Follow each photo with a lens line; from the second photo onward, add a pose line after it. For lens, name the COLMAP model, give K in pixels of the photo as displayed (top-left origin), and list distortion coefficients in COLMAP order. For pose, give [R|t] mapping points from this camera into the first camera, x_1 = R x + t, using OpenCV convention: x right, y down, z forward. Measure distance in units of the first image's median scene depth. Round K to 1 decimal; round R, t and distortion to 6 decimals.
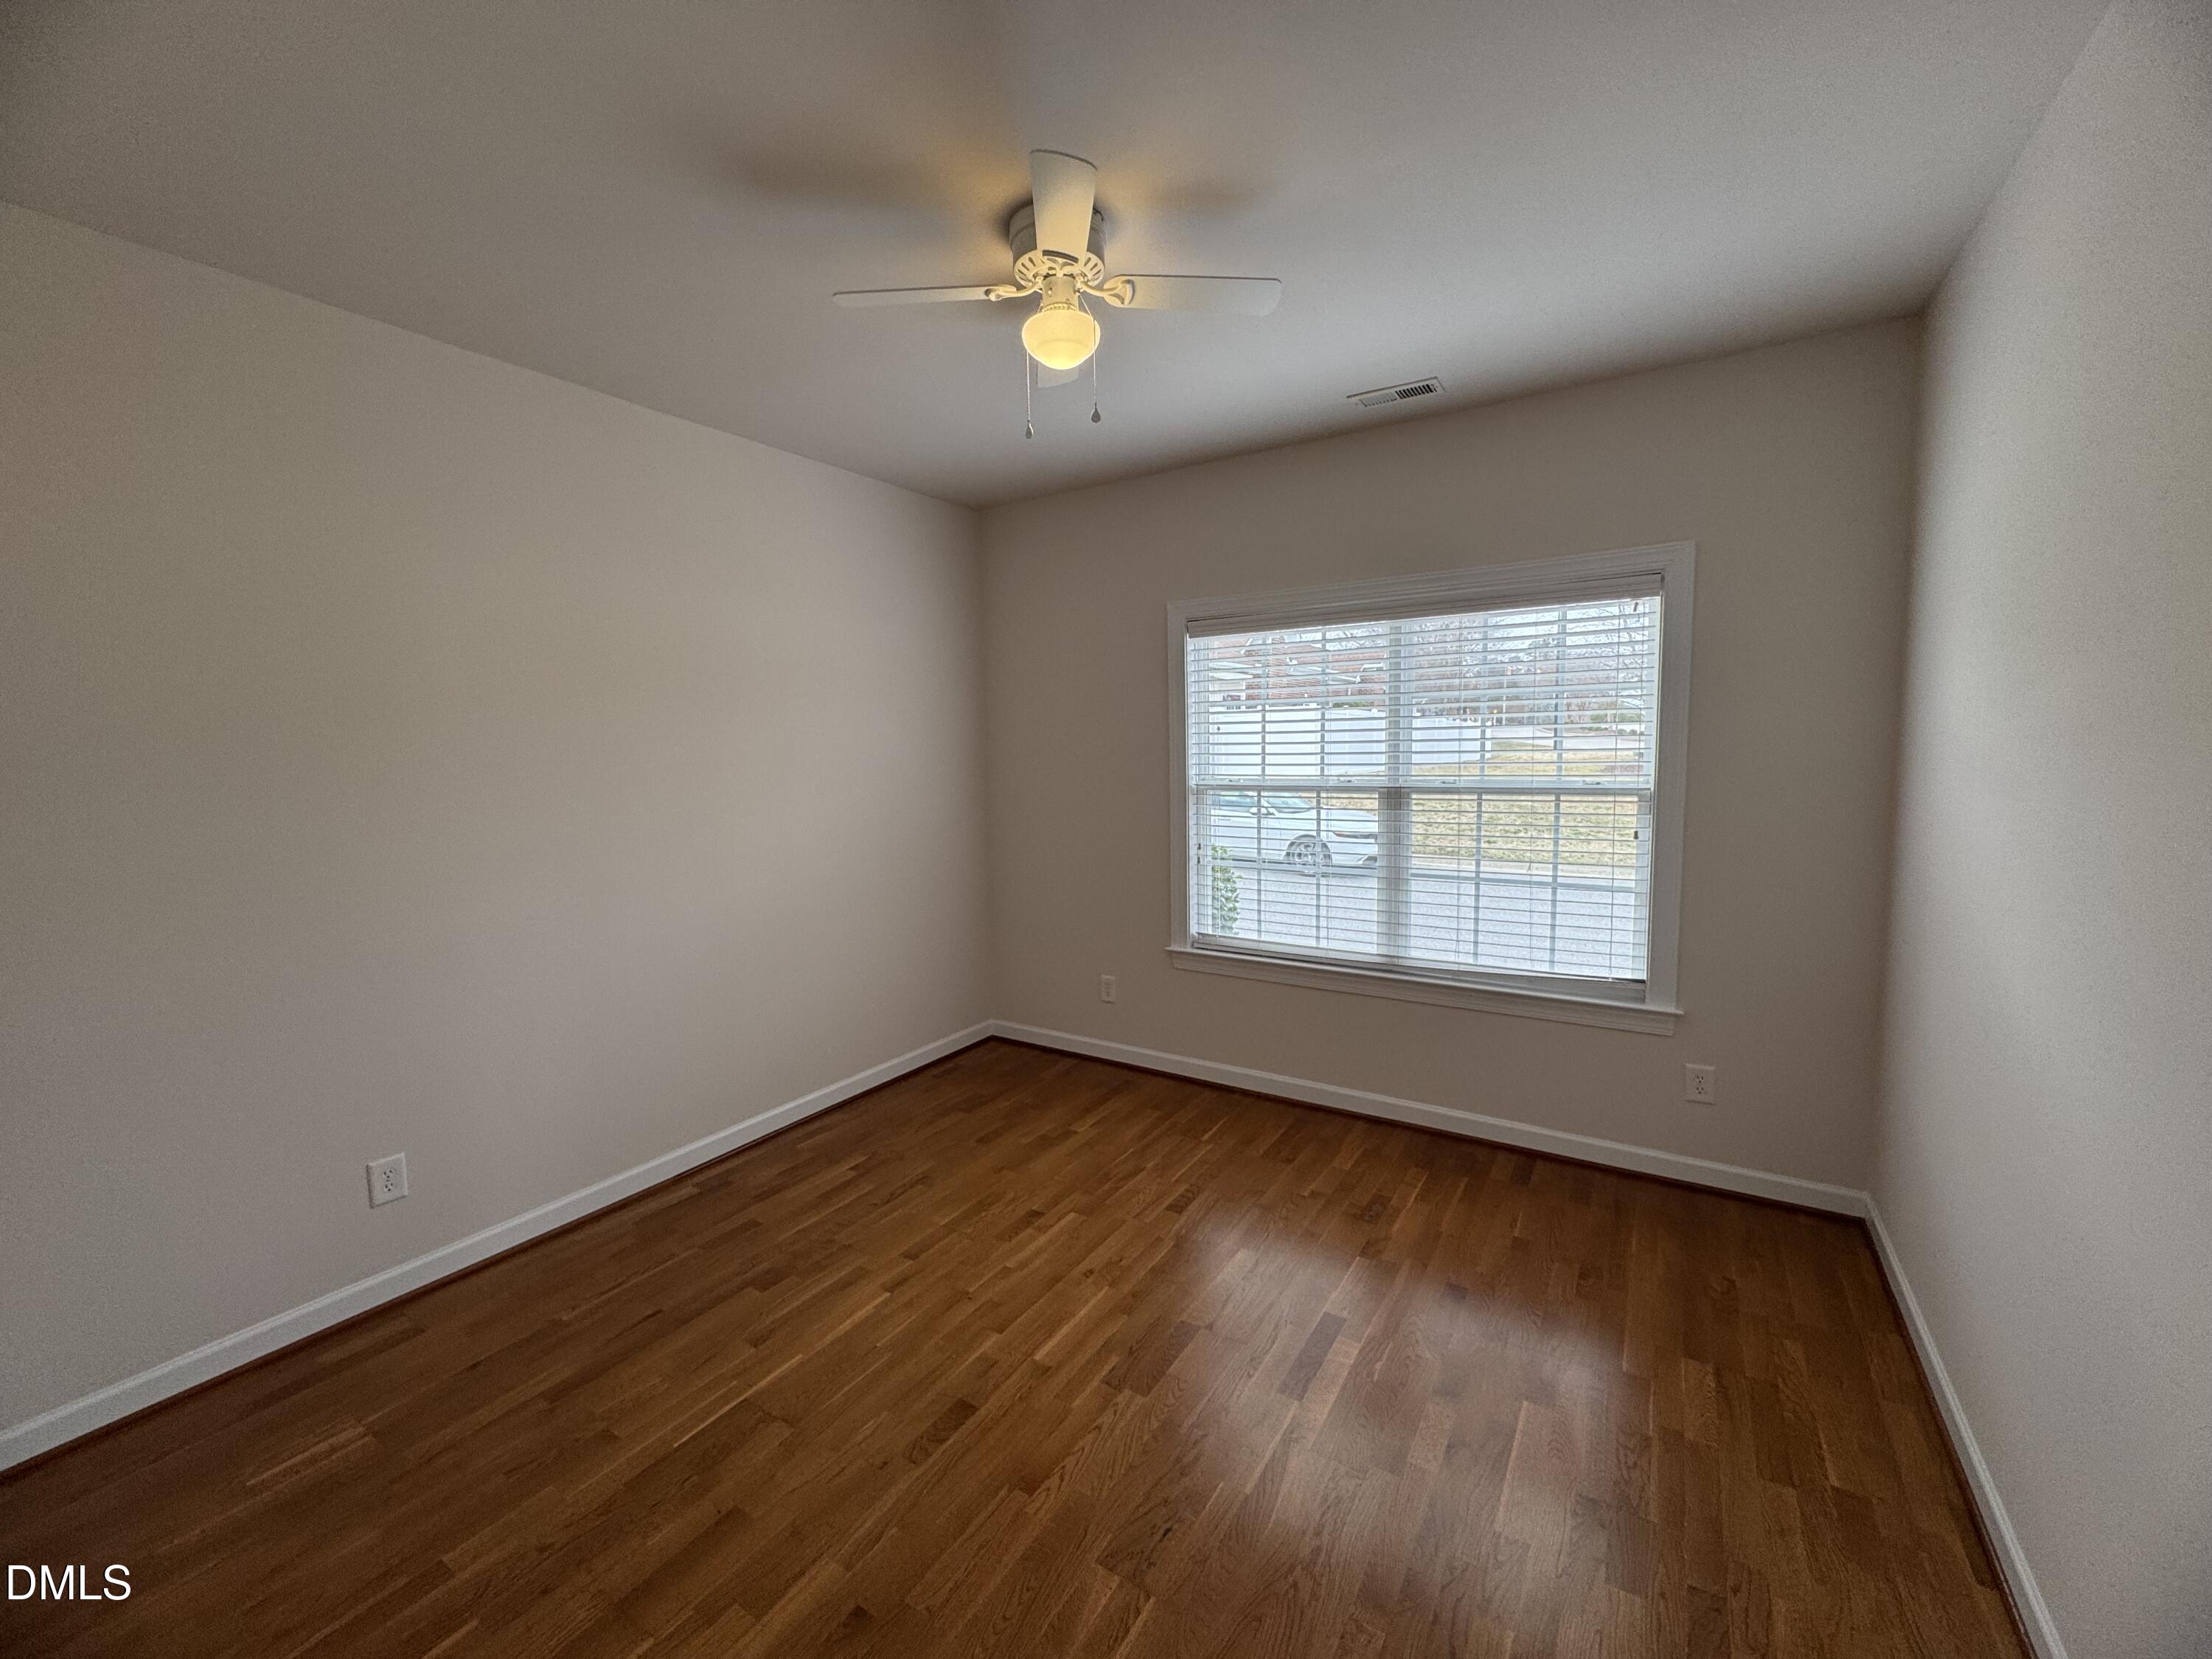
lens RADIAL K [[874.9, 0, 1132.5], [0, 874.9, 815.2], [0, 0, 1]] dist [-0.000831, -0.000028]
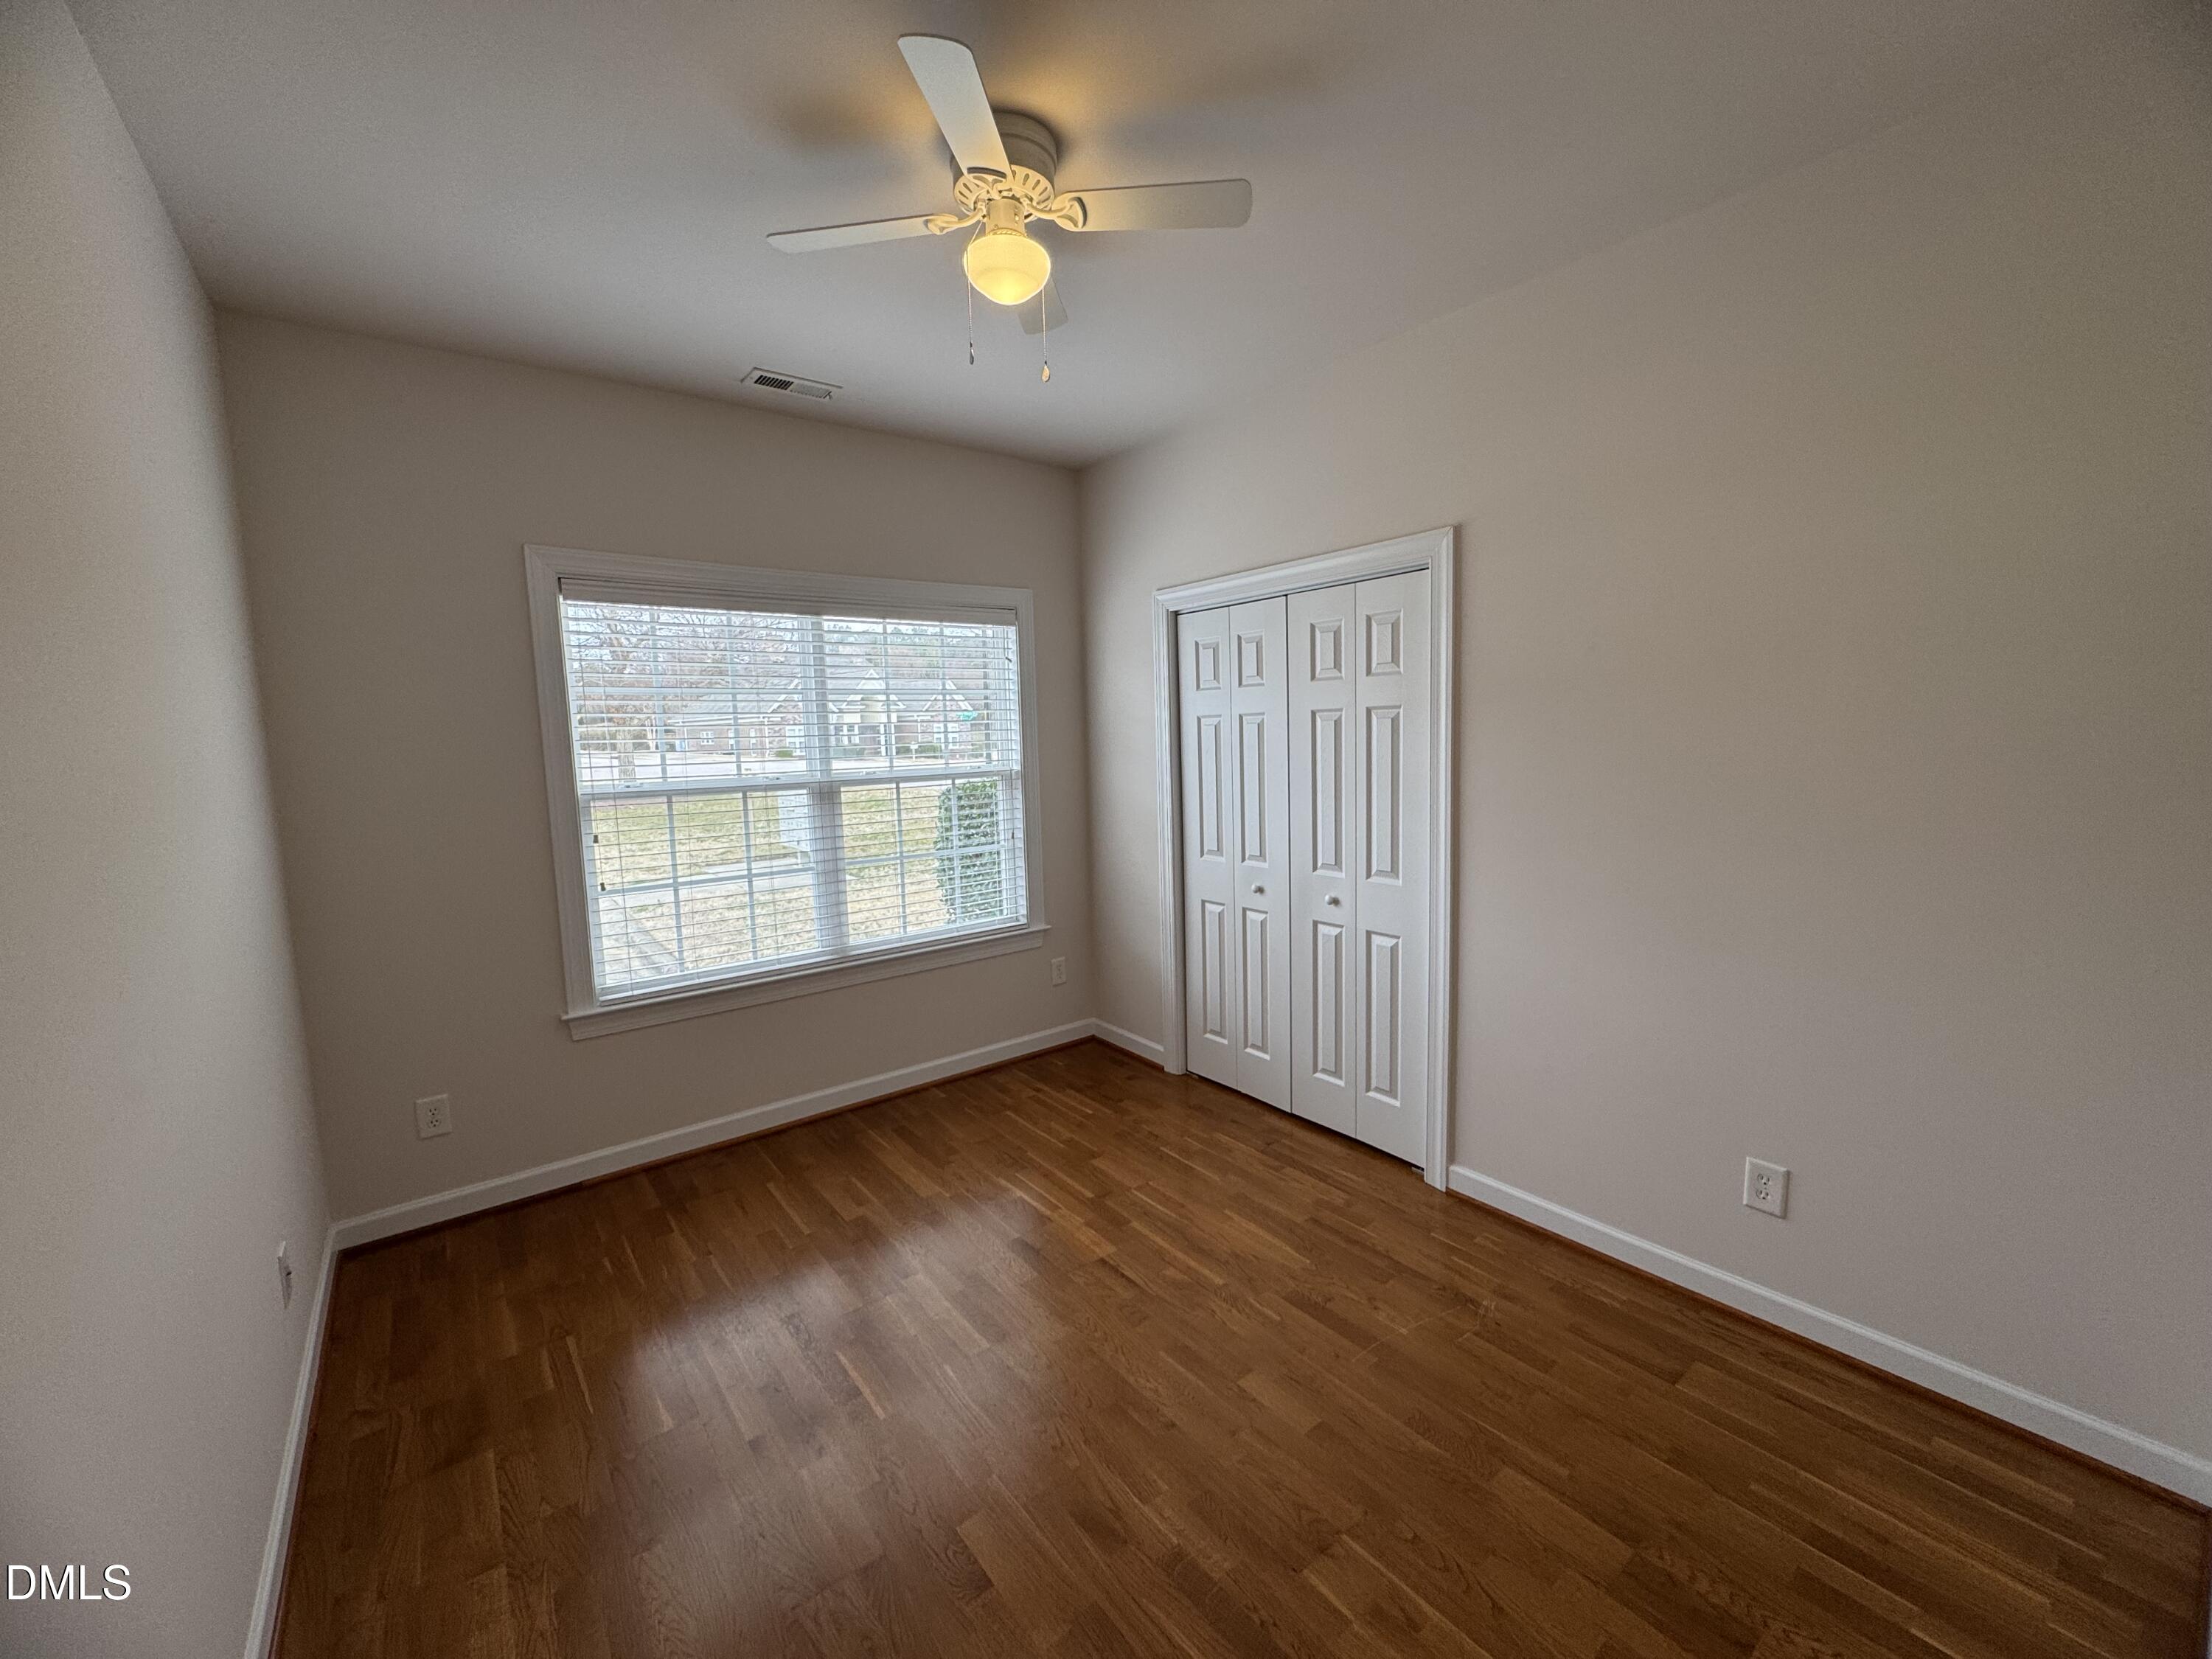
lens RADIAL K [[881.5, 0, 1103.6], [0, 881.5, 831.8], [0, 0, 1]] dist [-0.000865, 0.000006]
pose [[0.354639, -0.102313, 0.929389, -0.517208], [0.094655, 0.992817, 0.073176, -0.017719], [-0.930200, 0.062021, 0.361776, 0.320502]]
